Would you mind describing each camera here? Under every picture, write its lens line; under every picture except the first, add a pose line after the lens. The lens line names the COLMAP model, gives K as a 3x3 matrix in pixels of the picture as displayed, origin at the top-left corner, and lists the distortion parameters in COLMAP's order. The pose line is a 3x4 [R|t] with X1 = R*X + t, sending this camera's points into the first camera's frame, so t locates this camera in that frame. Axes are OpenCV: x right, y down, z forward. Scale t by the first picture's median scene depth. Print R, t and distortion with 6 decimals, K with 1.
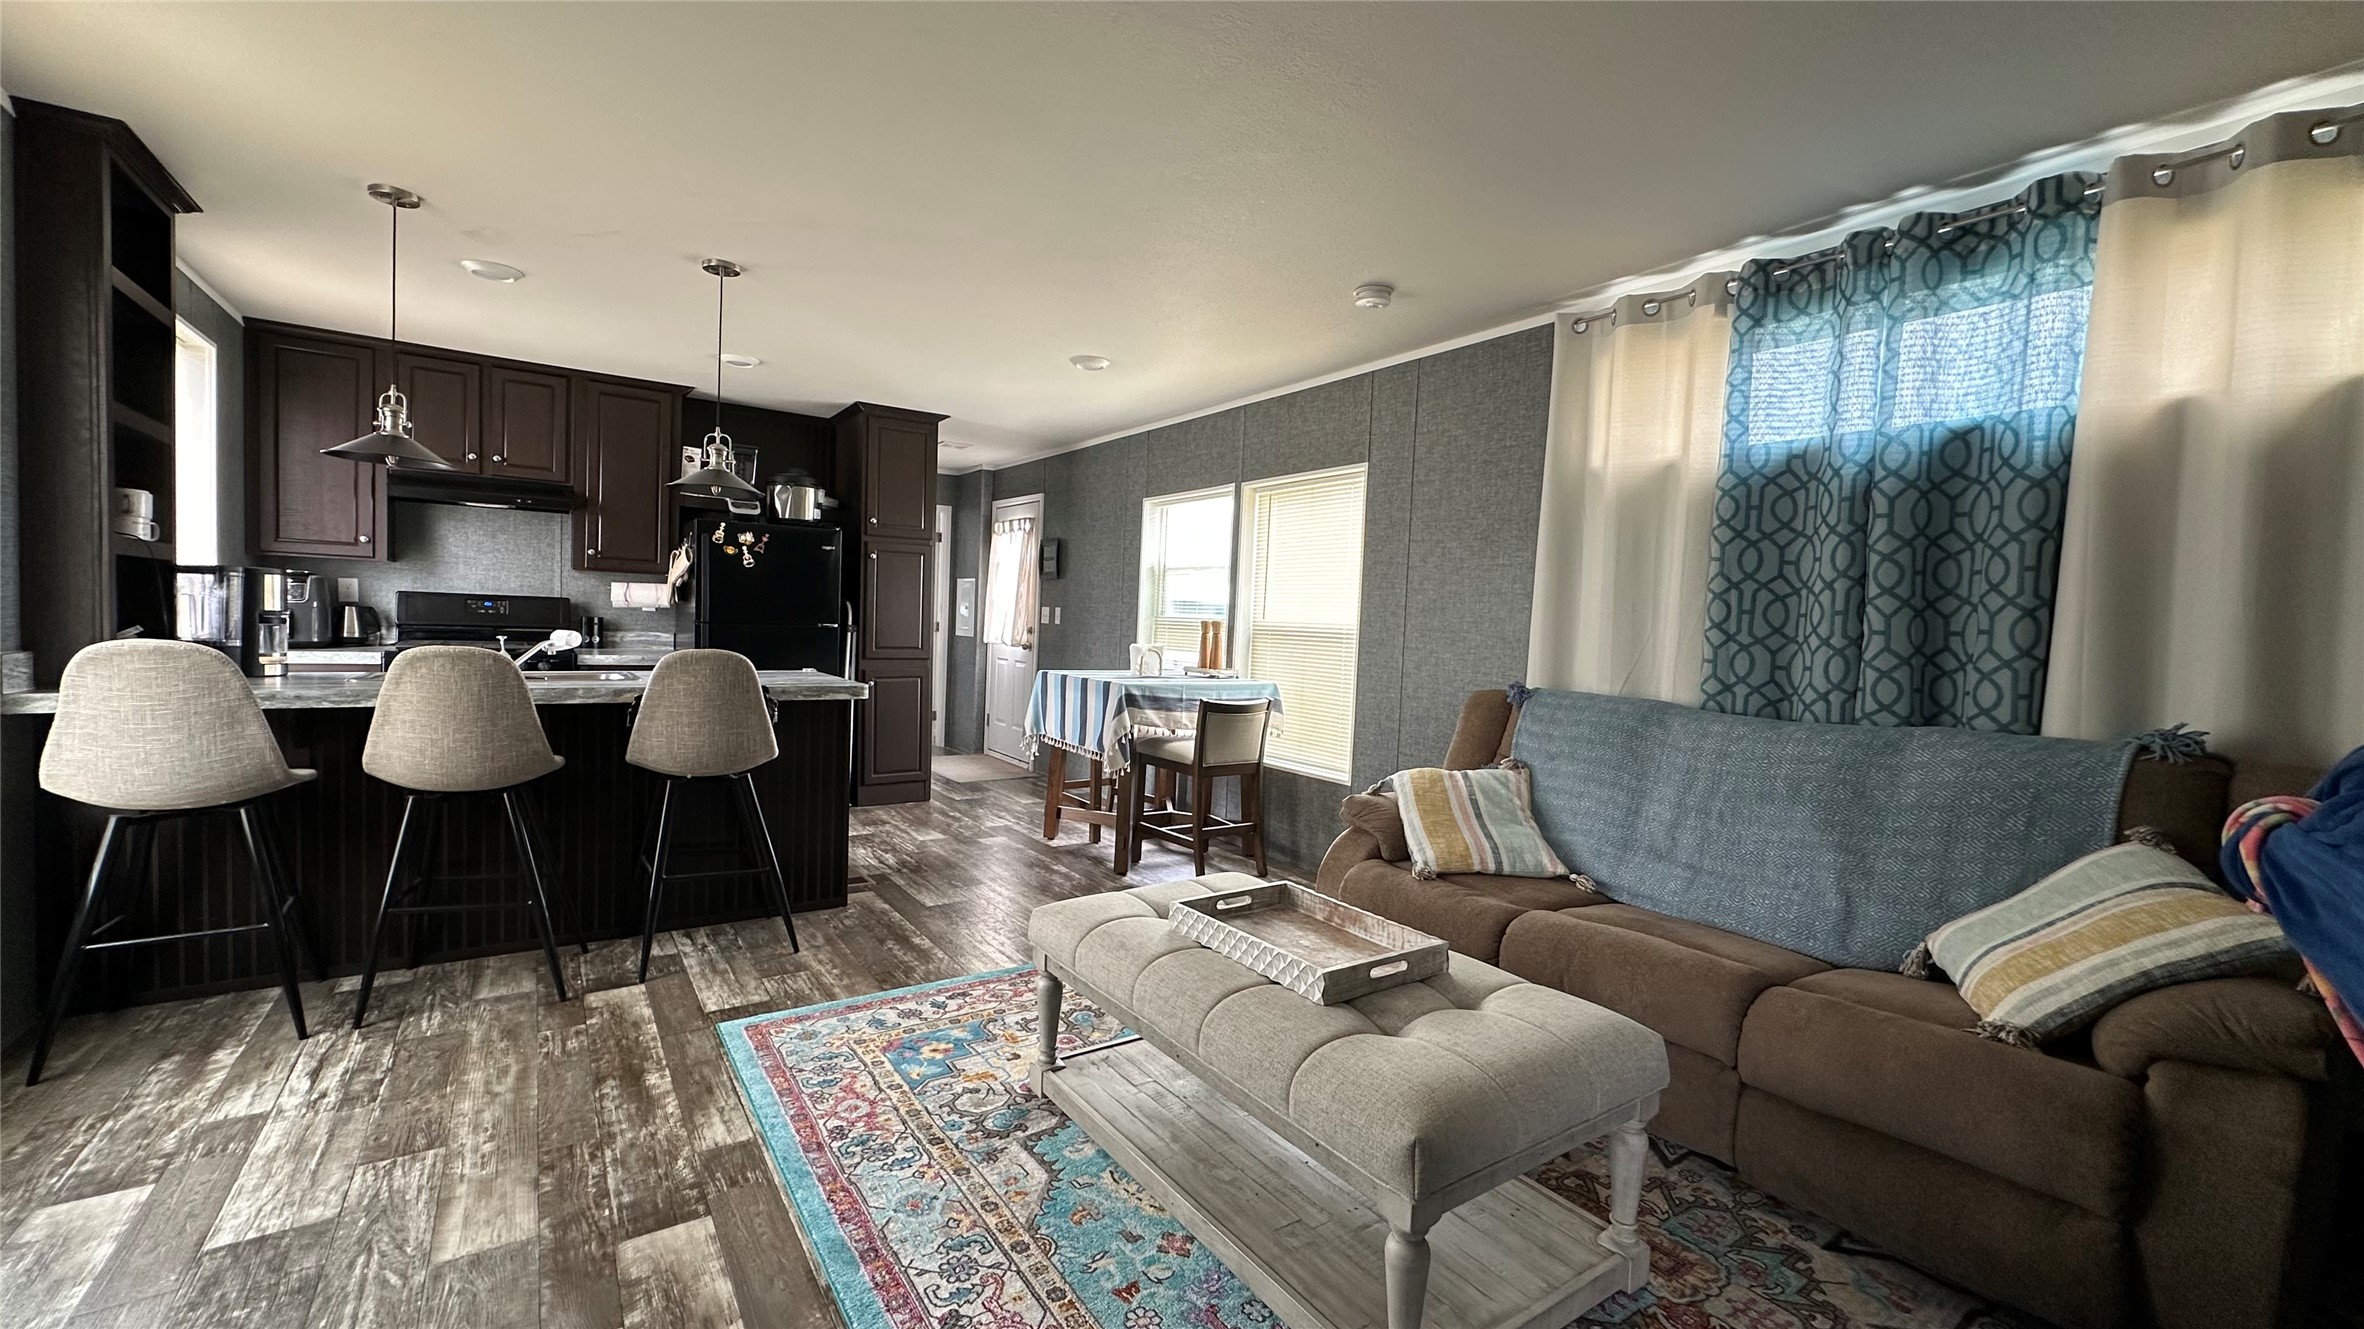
lens RADIAL K [[943.5, 0, 1184.3], [0, 943.5, 666.1], [0, 0, 1]] dist [-0.003138, 0.001122]
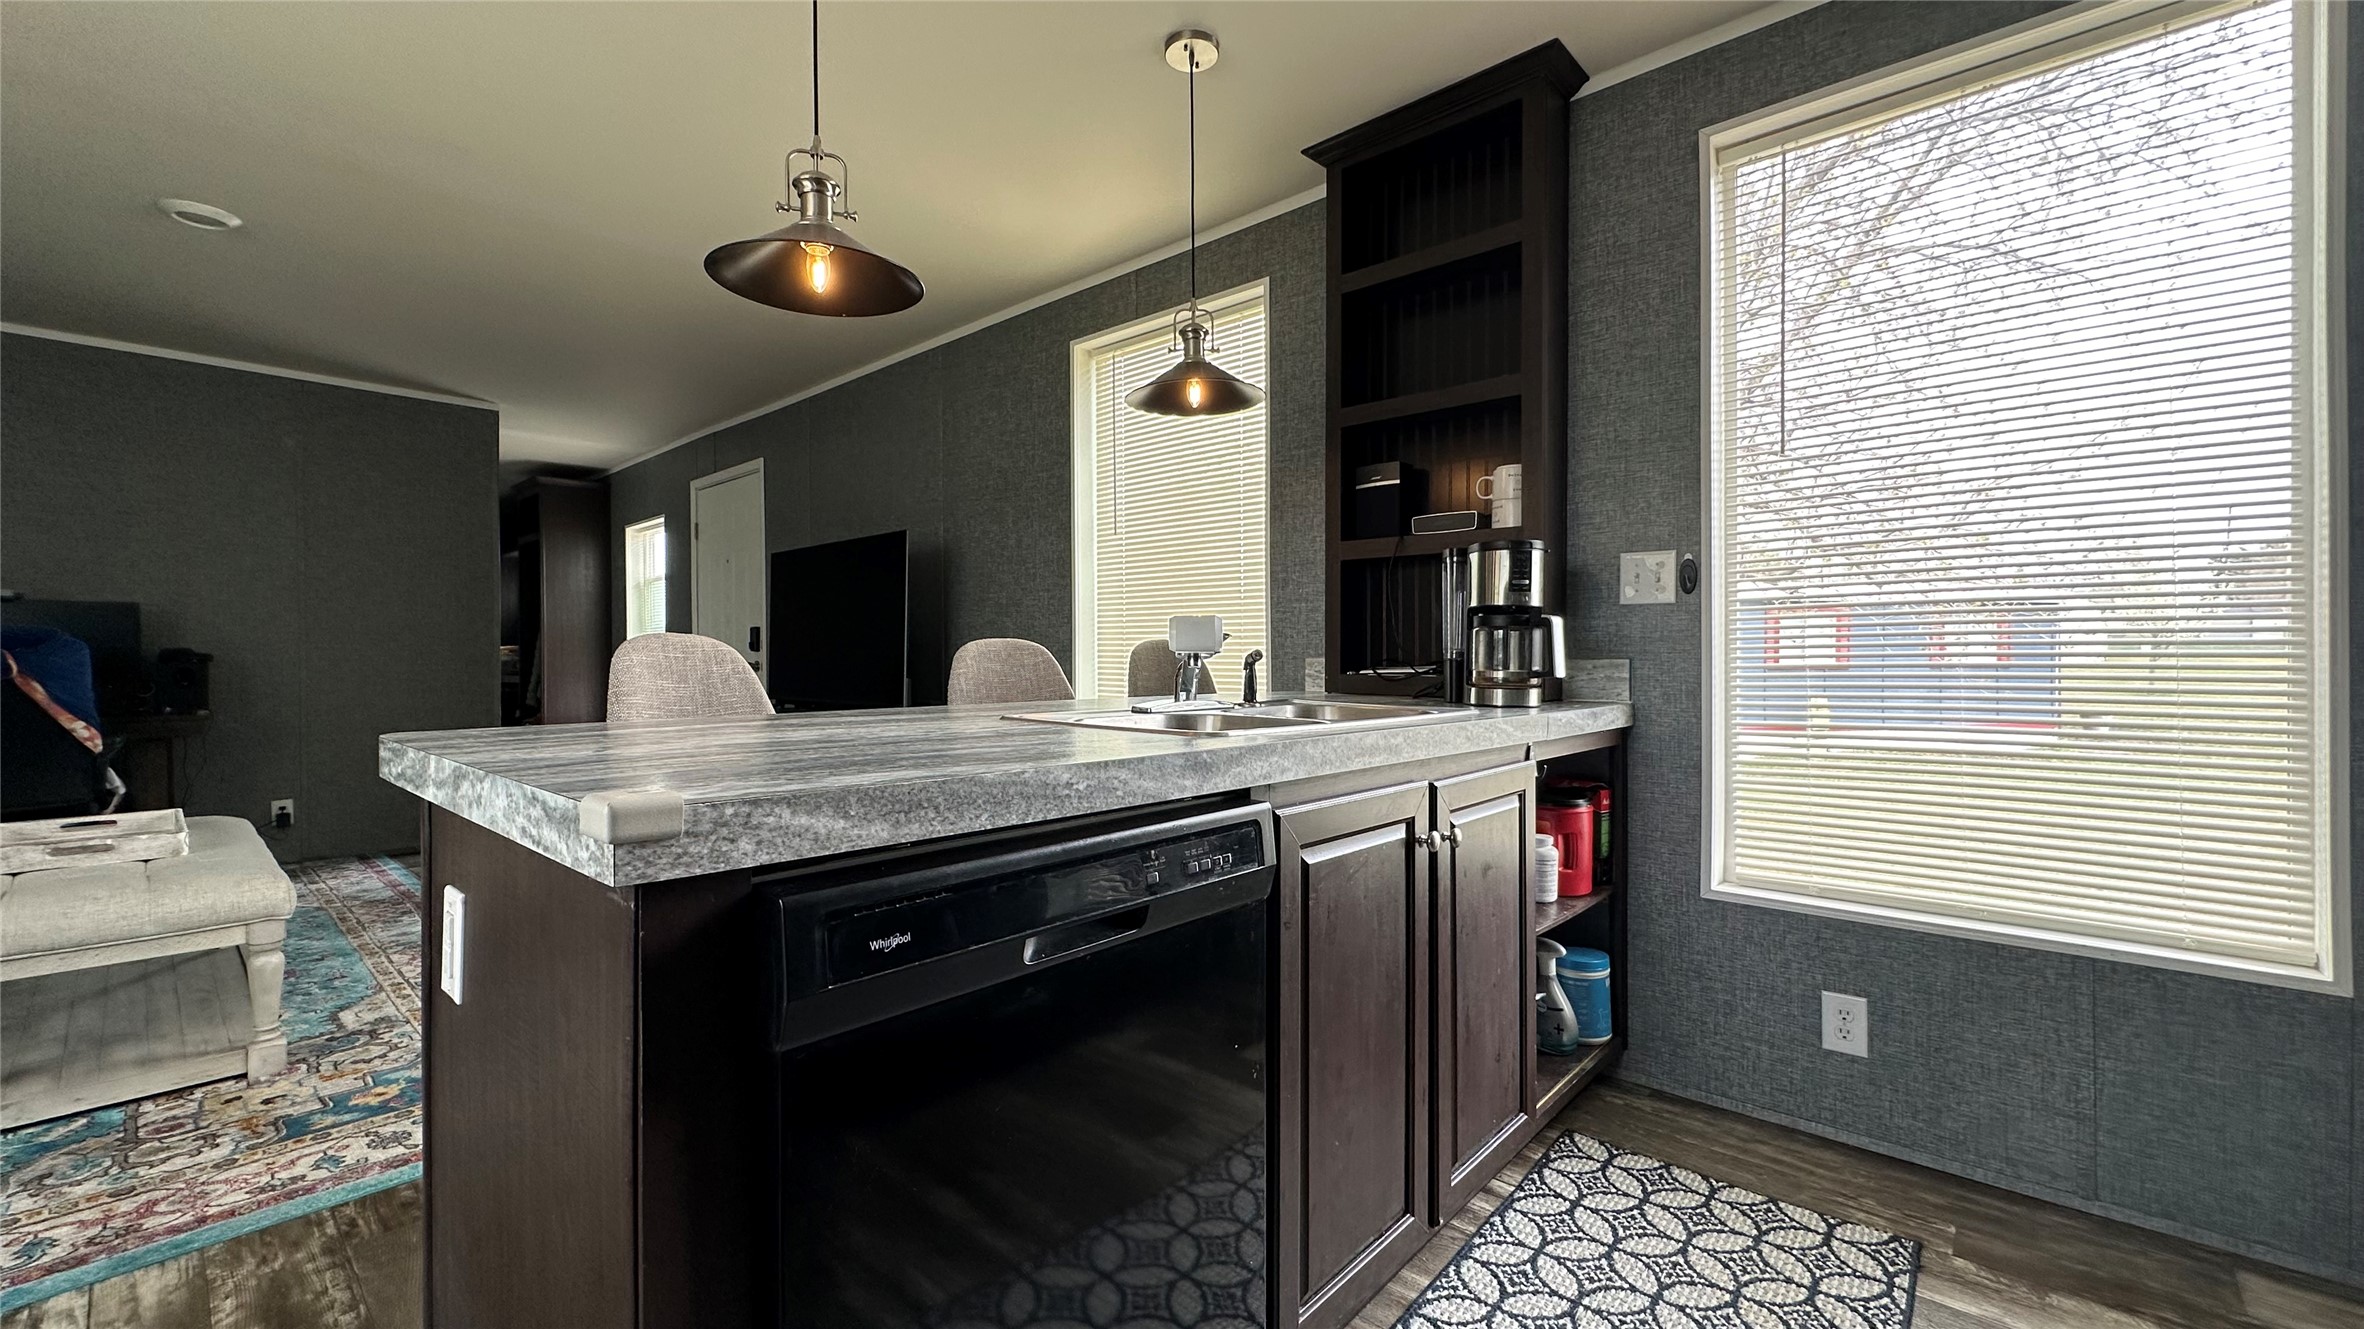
lens RADIAL K [[943.5, 0, 1184.8], [0, 943.5, 657.6], [0, 0, 1]] dist [-0.003138, 0.001122]
pose [[-0.971690, -0.037916, -0.233198, -1.093360], [-0.048697, 0.997986, 0.040644, -0.072747], [0.231187, 0.050849, -0.971580, 2.857008]]
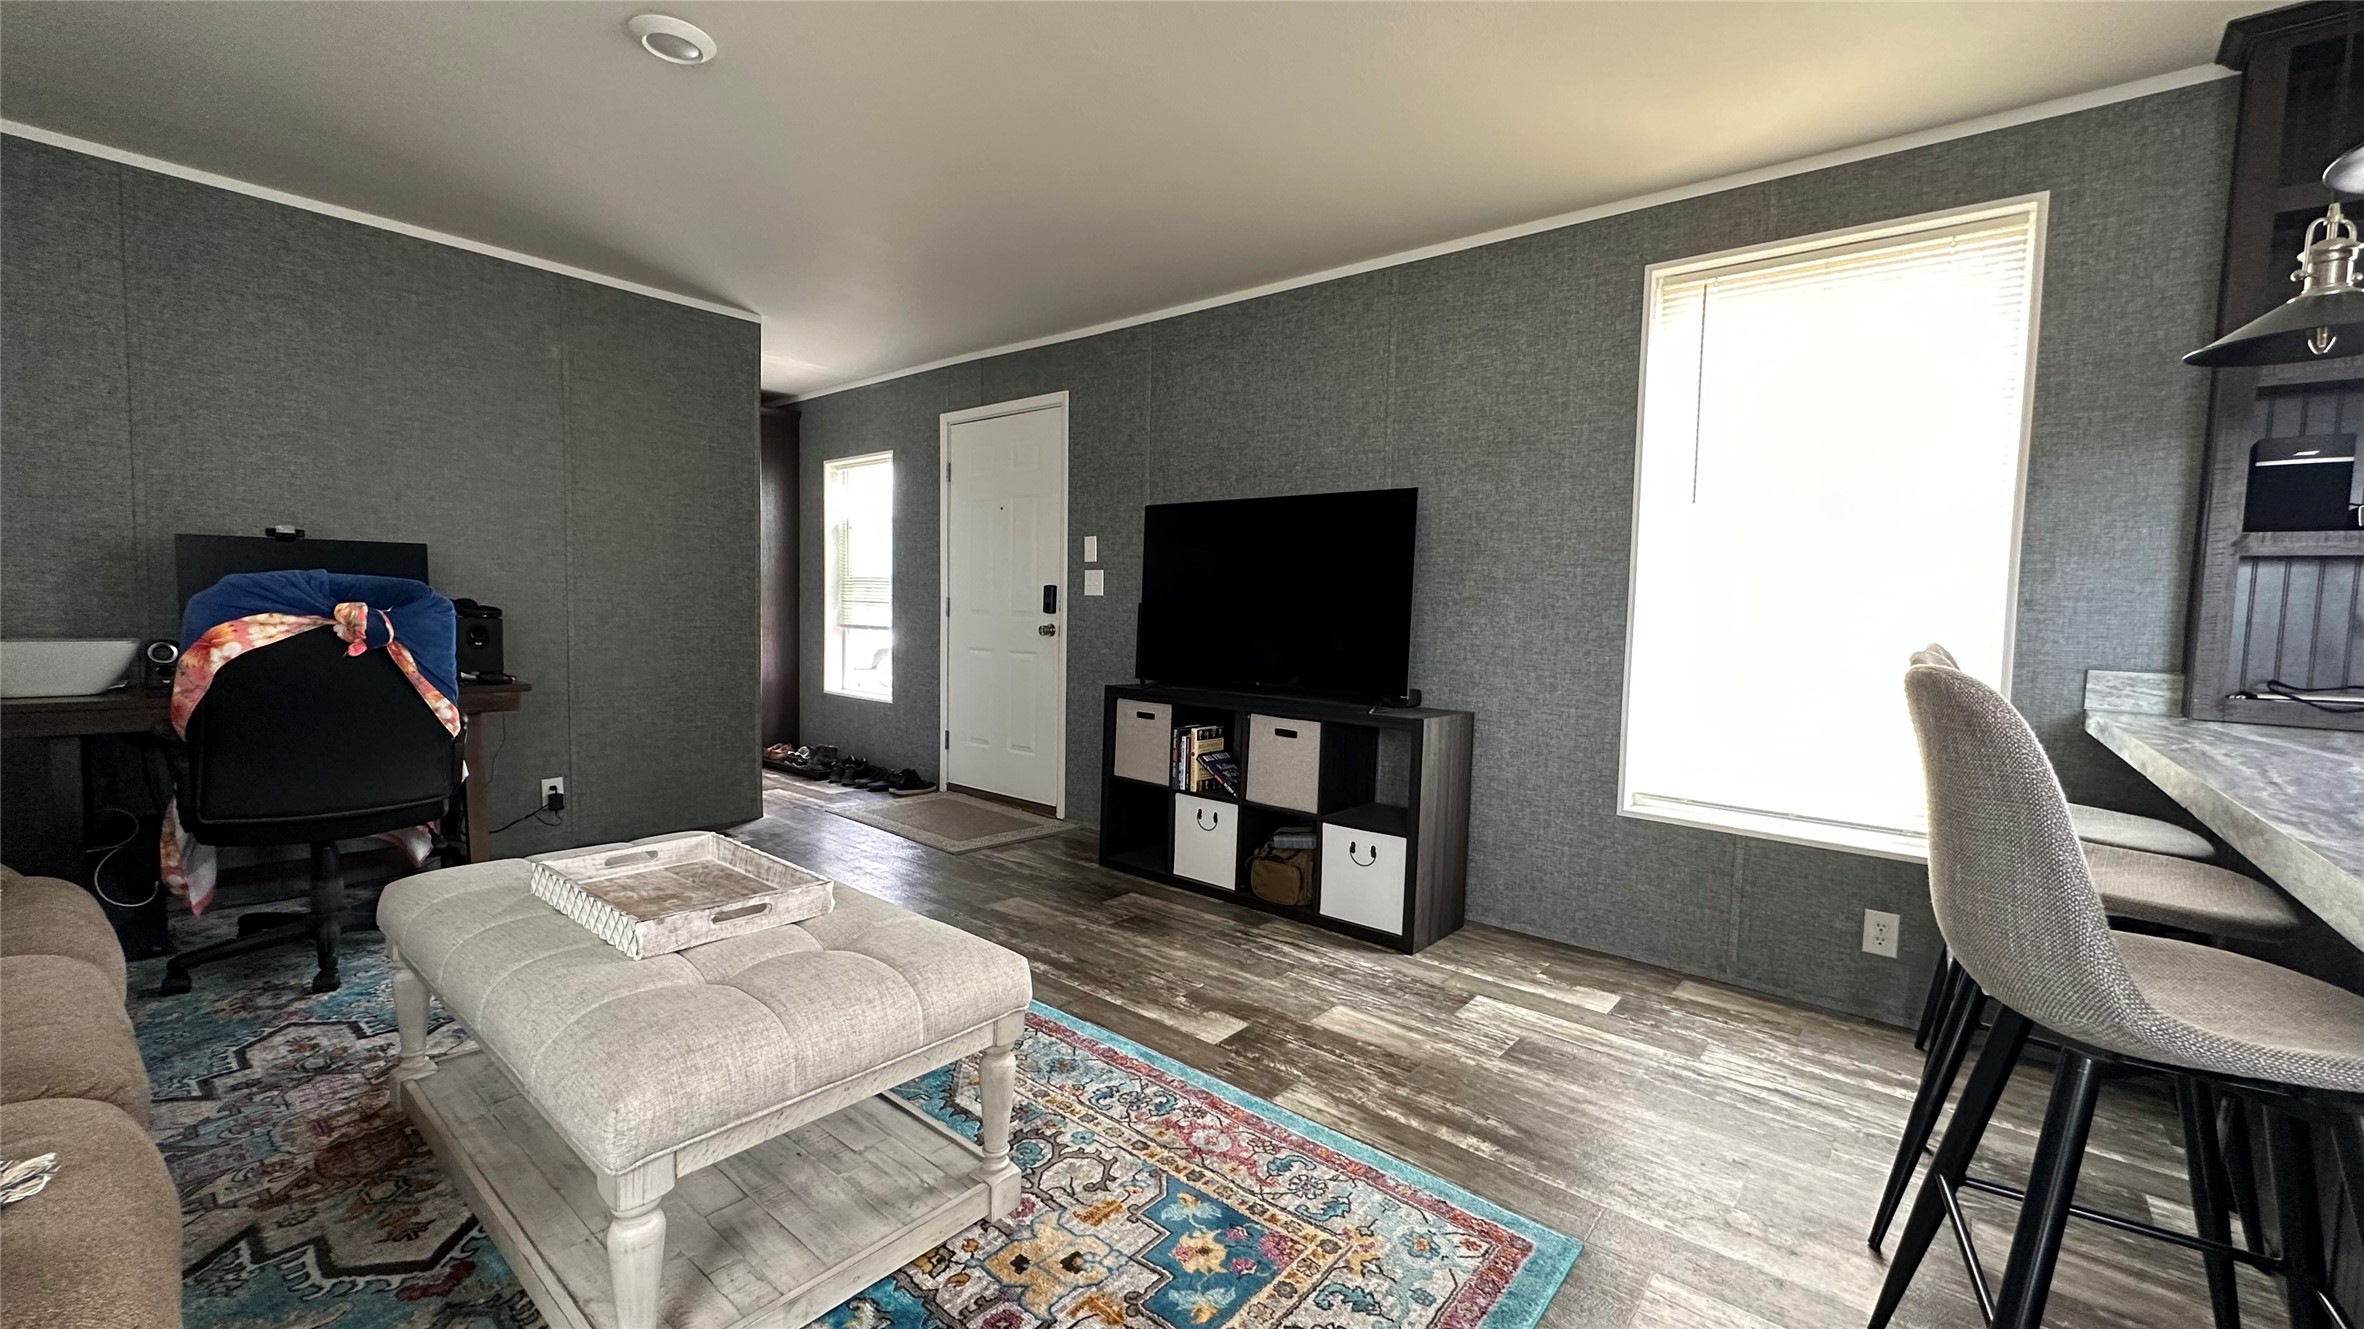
lens RADIAL K [[943.5, 0, 1184.0], [0, 943.5, 659.4], [0, 0, 1]] dist [-0.003138, 0.001122]
pose [[-0.960224, -0.048719, -0.274949, -0.089070], [-0.077868, 0.992320, 0.096115, -0.059115], [0.268155, 0.113702, -0.956643, 2.256802]]
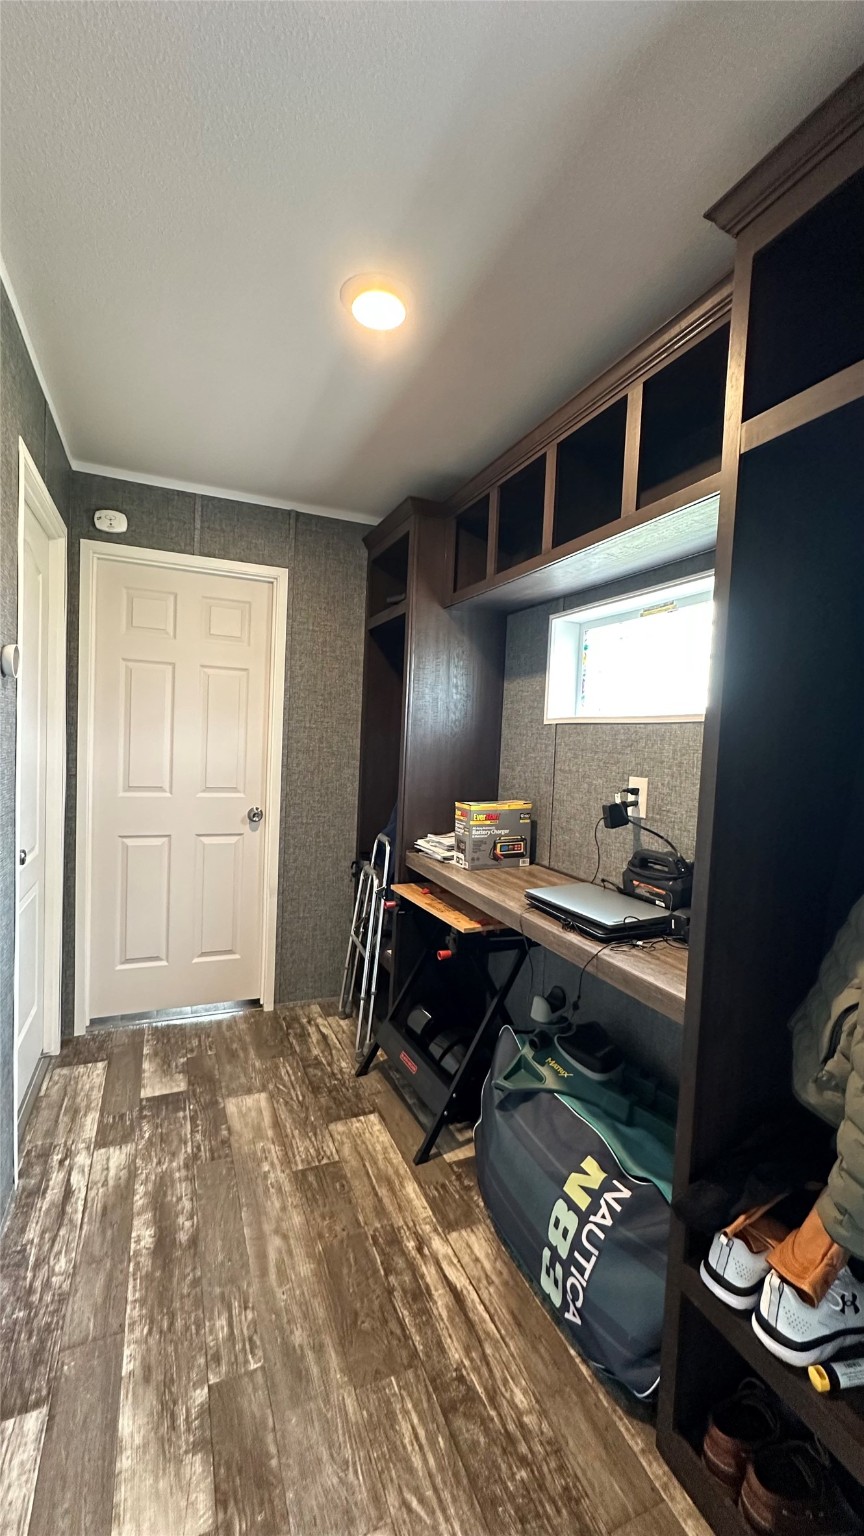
lens RADIAL K [[613.1, 0, 434.5], [0, 613.1, 771.8], [0, 0, 1]] dist [-0.003138, 0.001122]
pose [[-0.978839, -0.088782, 0.184369, -1.290790], [-0.070031, 0.991913, 0.105849, -0.231243], [-0.192275, 0.090698, -0.977141, 2.100543]]
